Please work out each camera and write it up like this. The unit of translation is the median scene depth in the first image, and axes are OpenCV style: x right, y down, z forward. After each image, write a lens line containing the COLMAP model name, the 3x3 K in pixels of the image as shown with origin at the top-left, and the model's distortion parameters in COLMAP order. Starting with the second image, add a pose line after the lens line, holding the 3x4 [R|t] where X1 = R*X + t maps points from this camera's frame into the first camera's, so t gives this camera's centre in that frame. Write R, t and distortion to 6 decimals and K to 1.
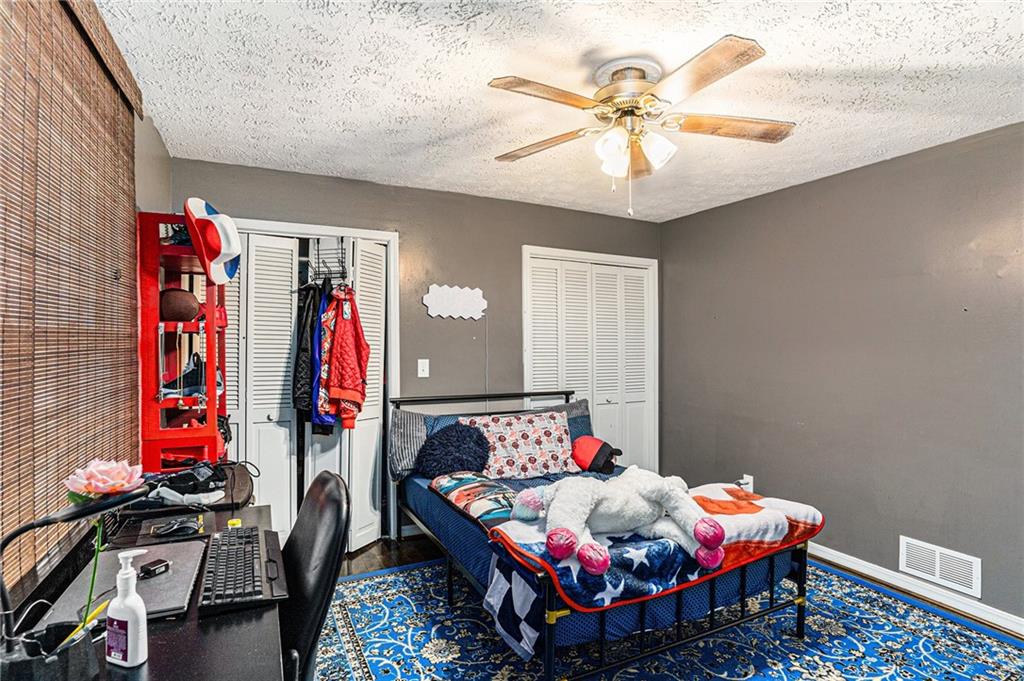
lens RADIAL K [[507.4, 0, 507.8], [0, 507.4, 342.3], [0, 0, 1]] dist [-0.057478, 0.020882]
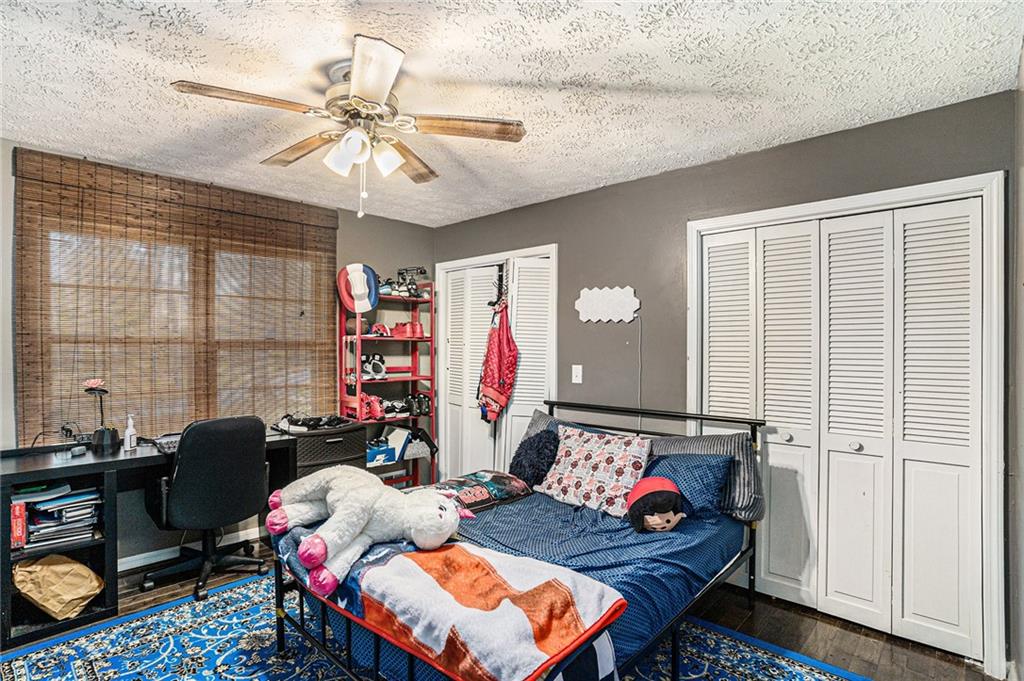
lens RADIAL K [[507.4, 0, 506.2], [0, 507.4, 347.1], [0, 0, 1]] dist [-0.057478, 0.020882]
pose [[0.347398, -0.007613, -0.937687, 0.717351], [-0.005637, 0.999932, -0.010207, 0.009036], [0.937701, 0.008831, 0.347331, 0.523922]]
